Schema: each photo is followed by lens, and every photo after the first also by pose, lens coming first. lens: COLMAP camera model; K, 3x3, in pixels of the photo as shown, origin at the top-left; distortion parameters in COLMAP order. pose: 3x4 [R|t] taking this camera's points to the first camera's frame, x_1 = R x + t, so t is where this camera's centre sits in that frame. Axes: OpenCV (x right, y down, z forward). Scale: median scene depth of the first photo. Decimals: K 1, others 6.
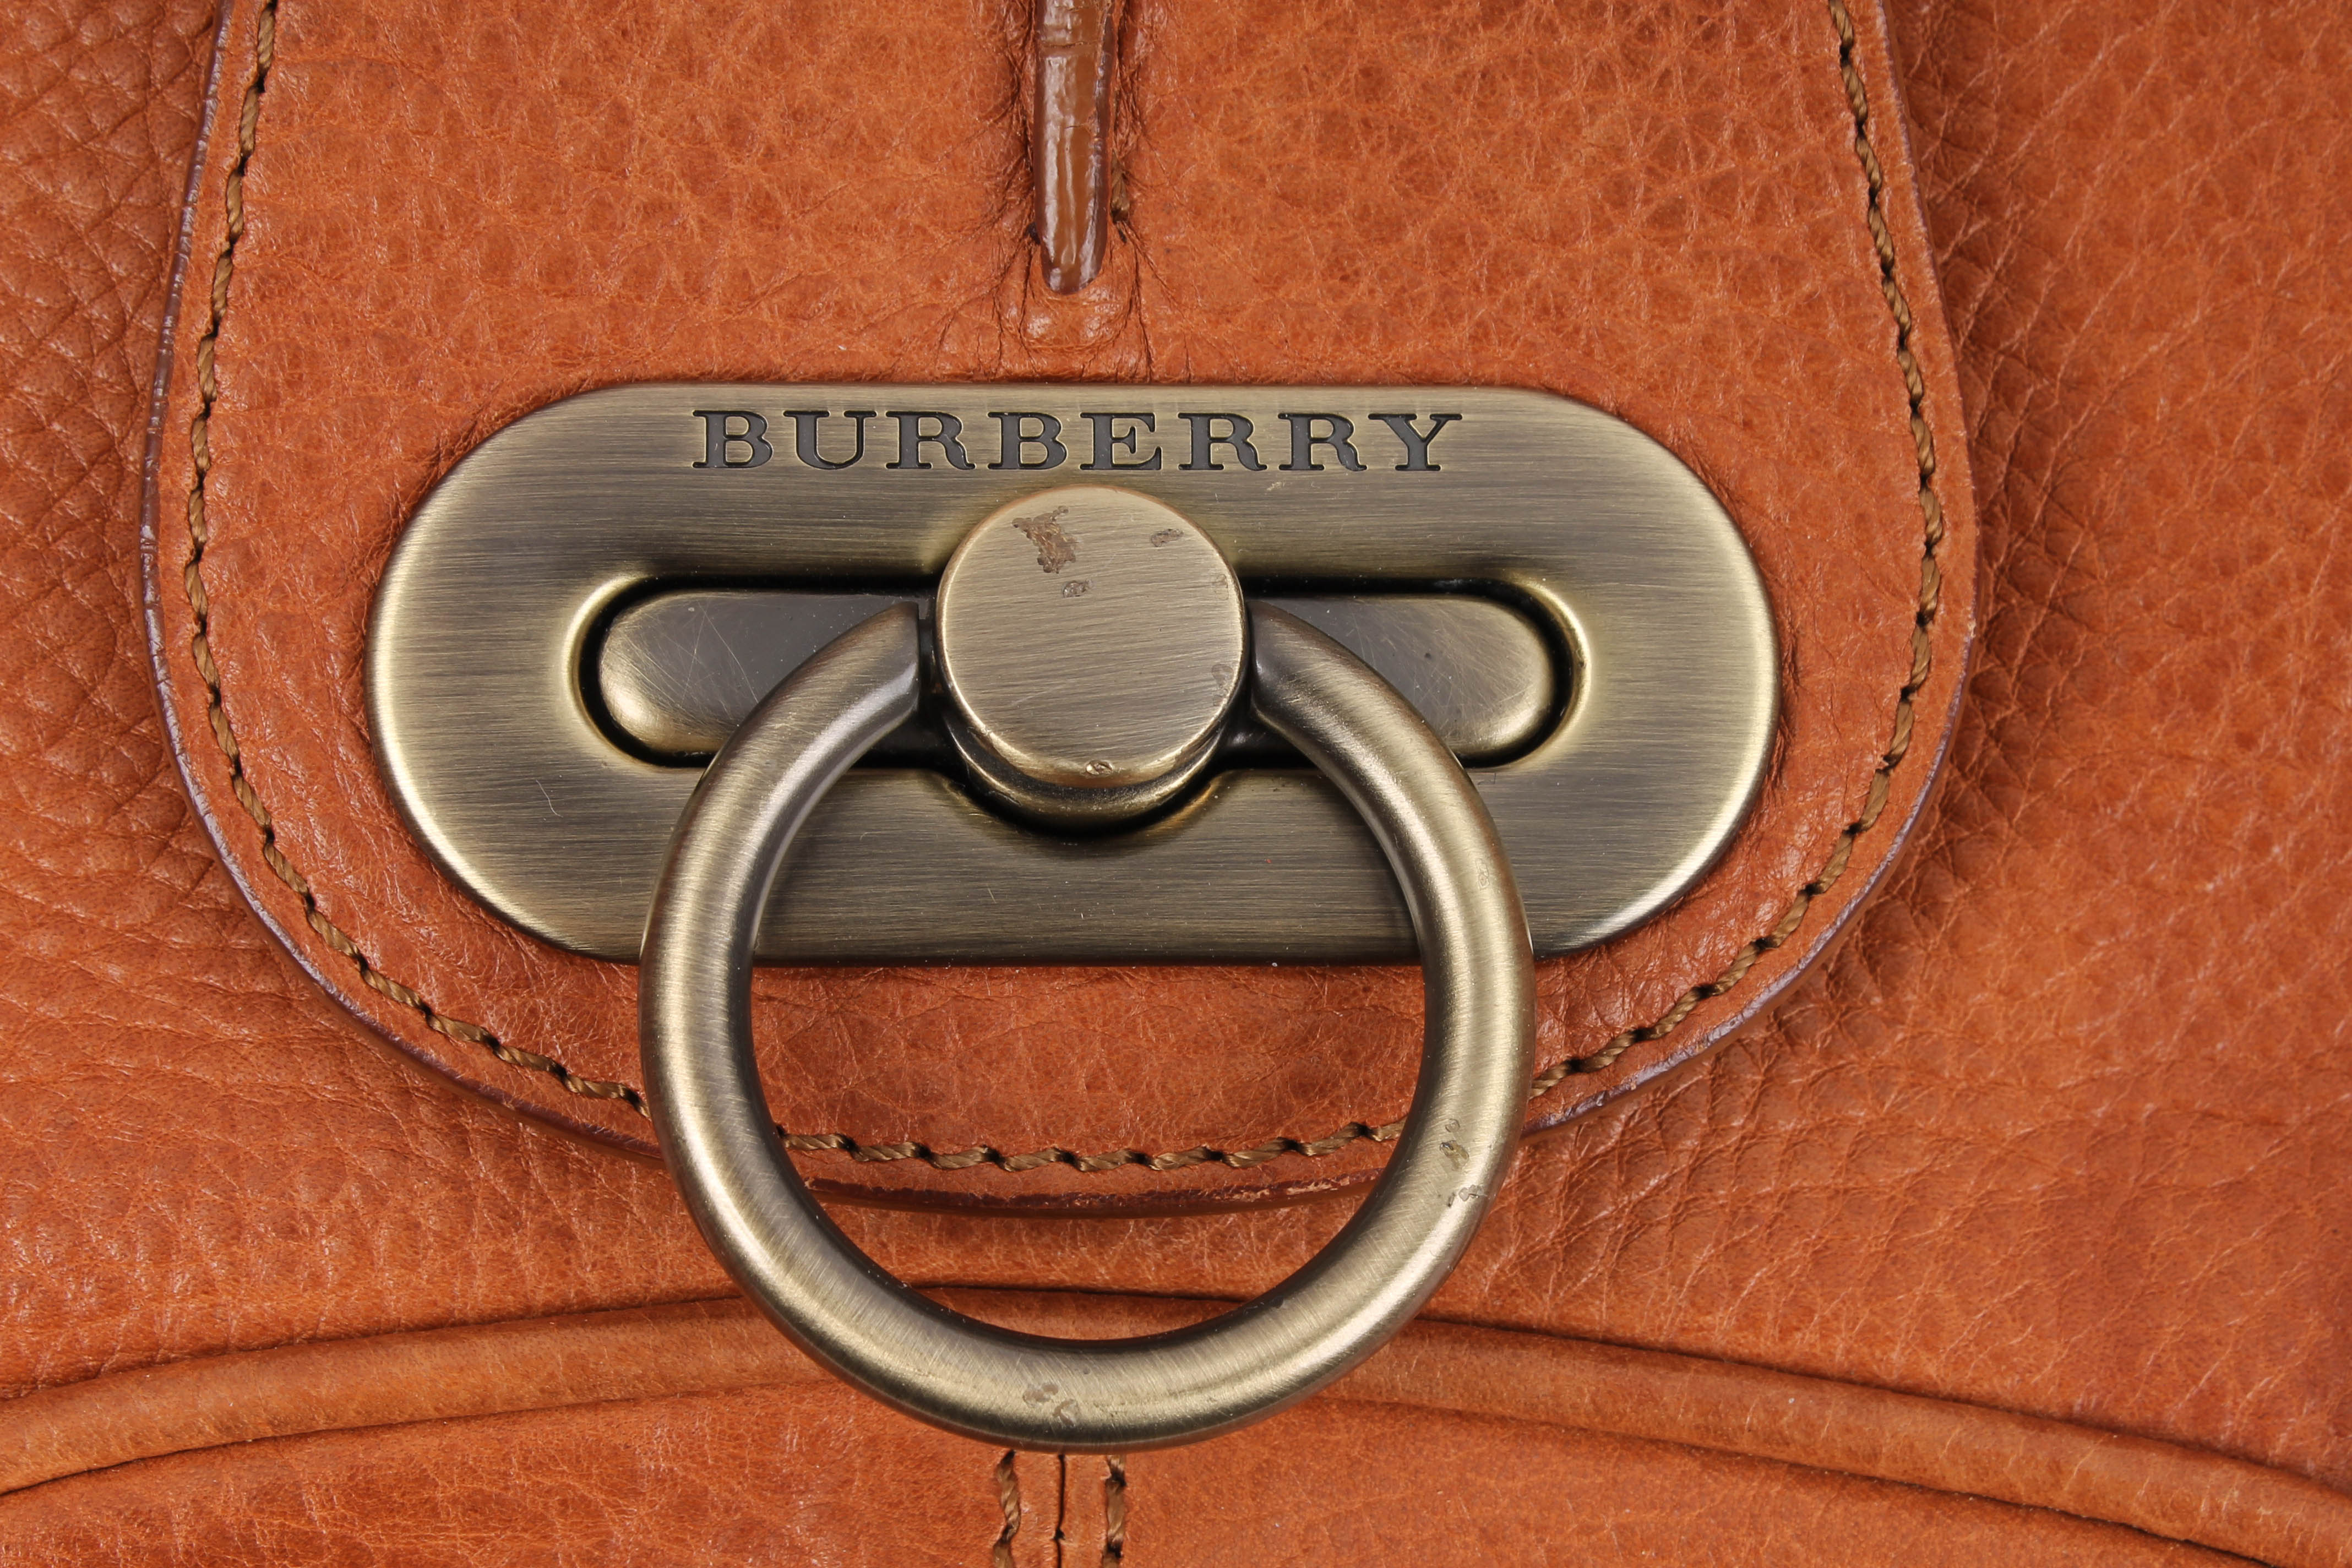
lens RADIAL K [[5470.1, 0, 1167.8], [0, 5470.1, 780.4], [0, 0, 1]] dist [-0.006434, 0.000000]
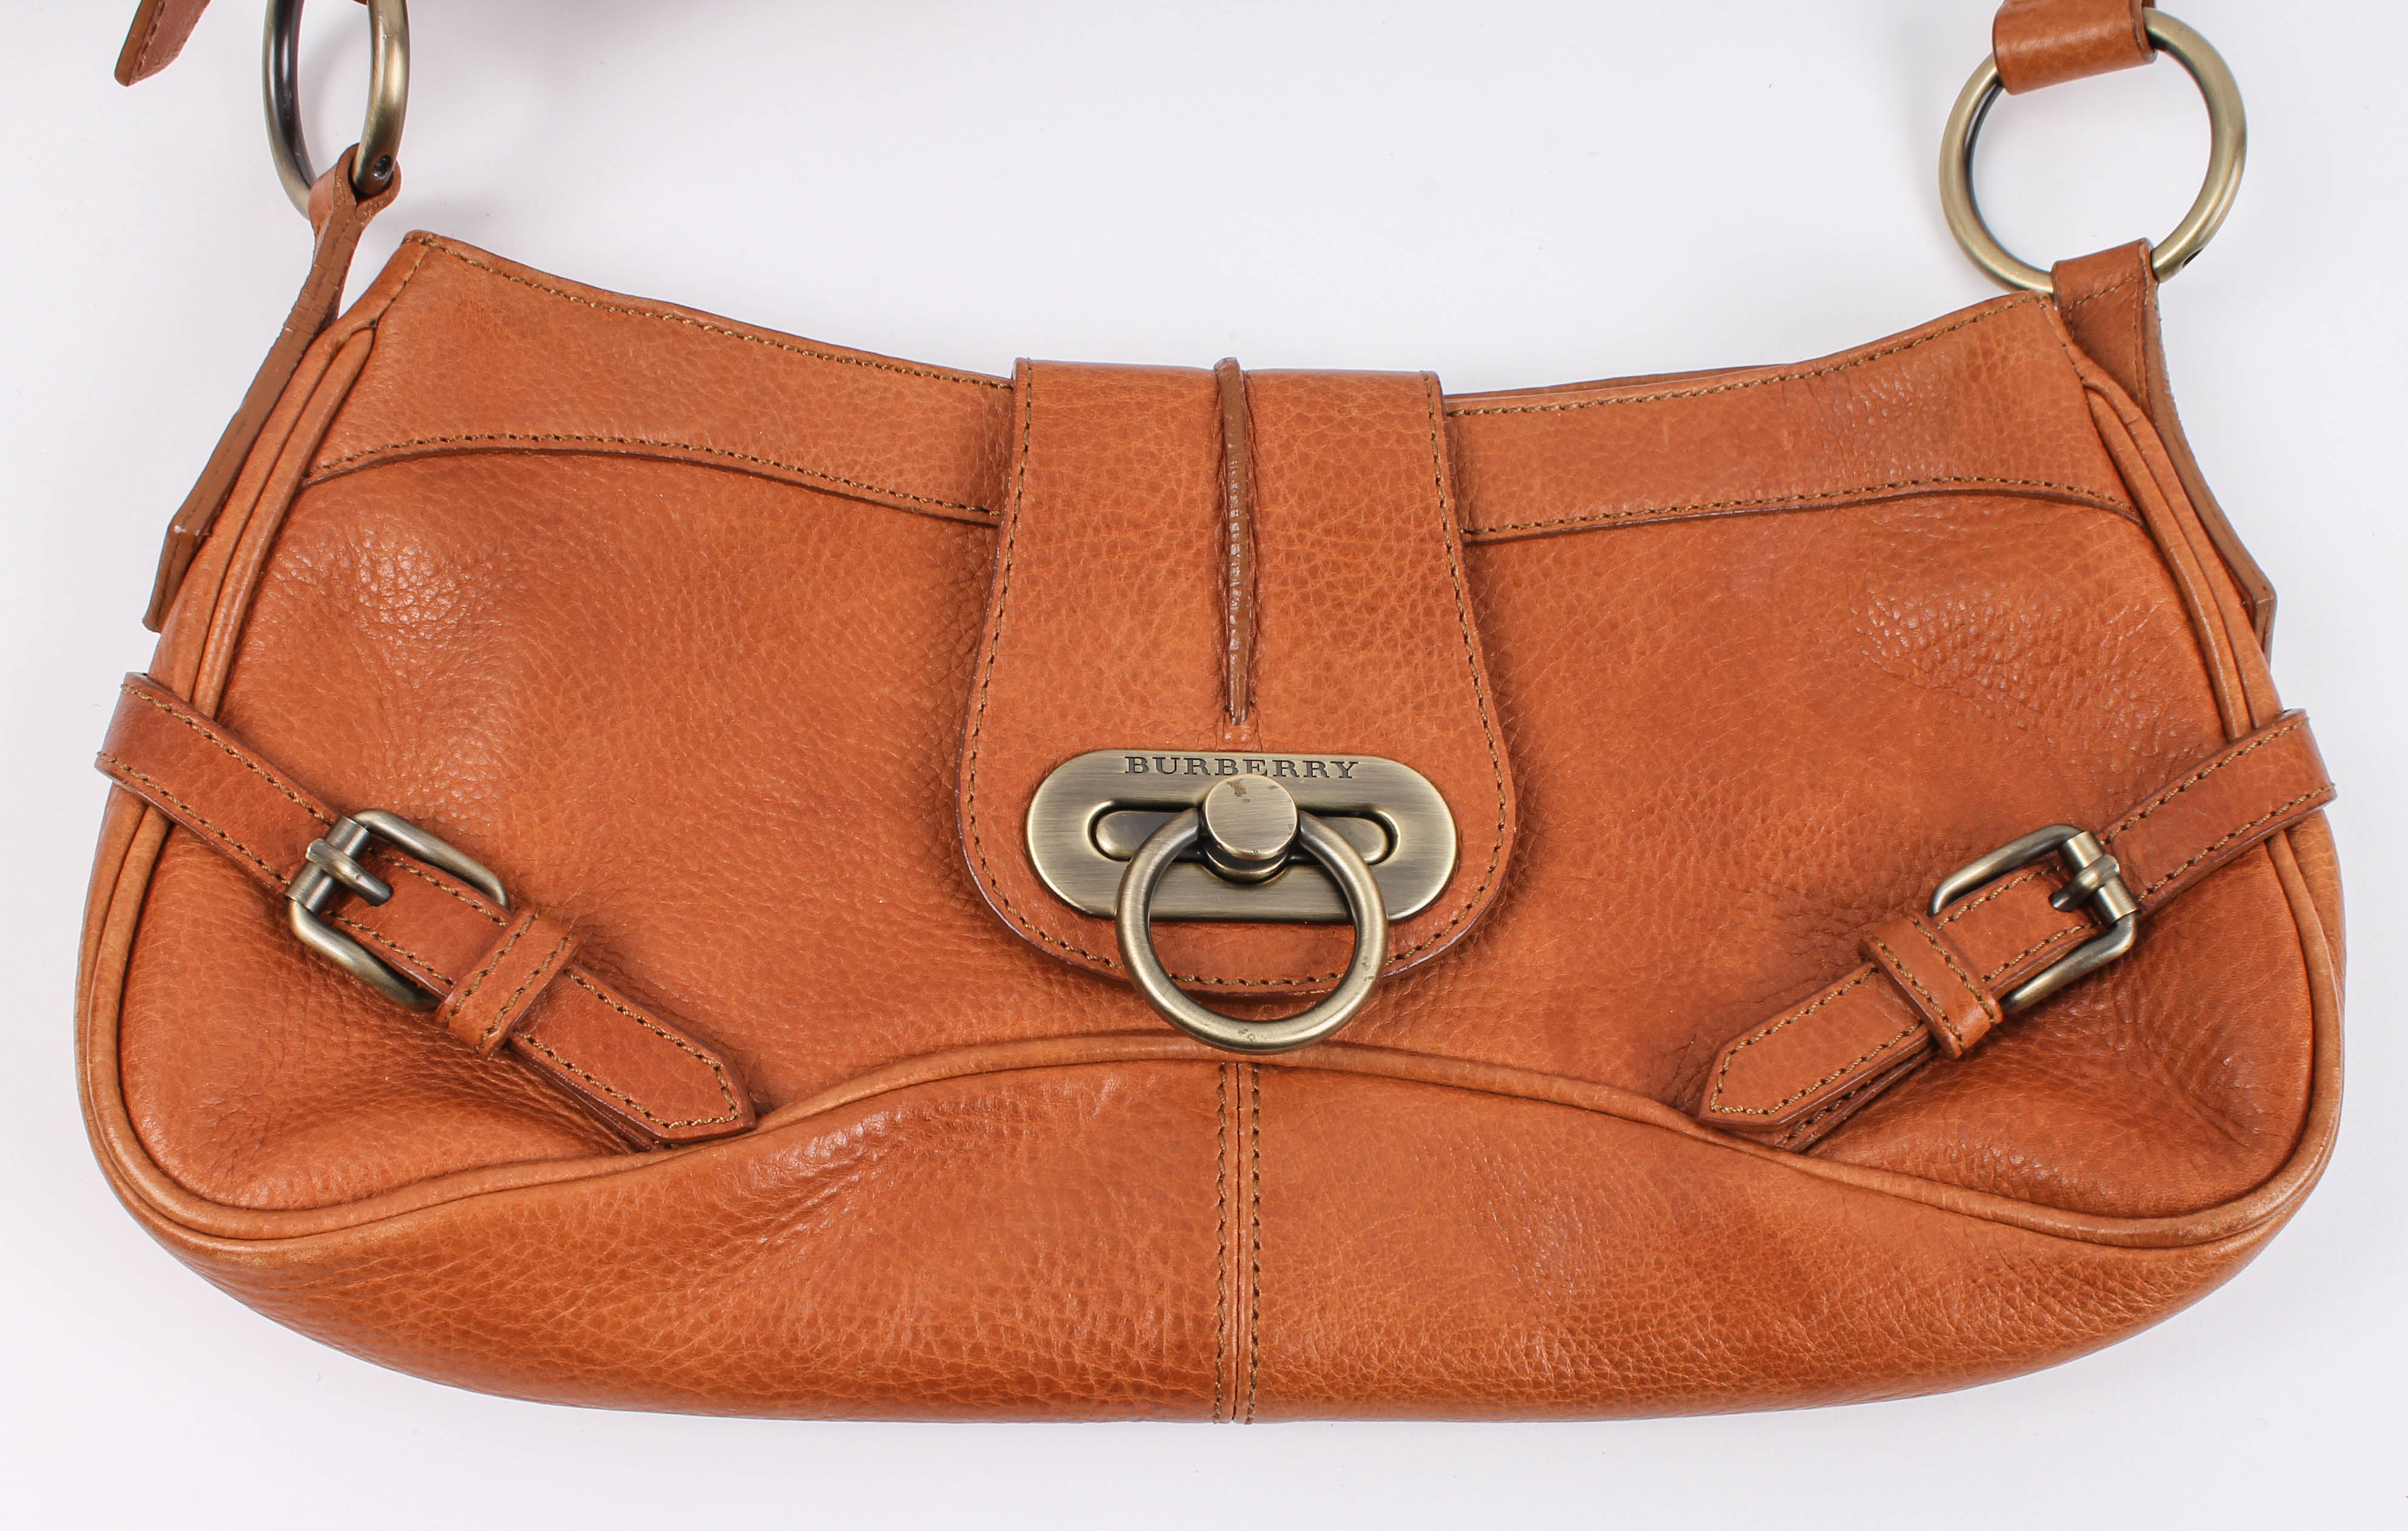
lens RADIAL K [[2811.0, 0, 1163.2], [0, 2811.0, 835.9], [0, 0, 1]] dist [-0.113607, 0.000000]
pose [[0.998801, 0.004997, 0.048695, -0.143228], [0.006900, 0.970468, -0.241130, 0.377452], [-0.048462, 0.241177, 0.969270, -0.605084]]
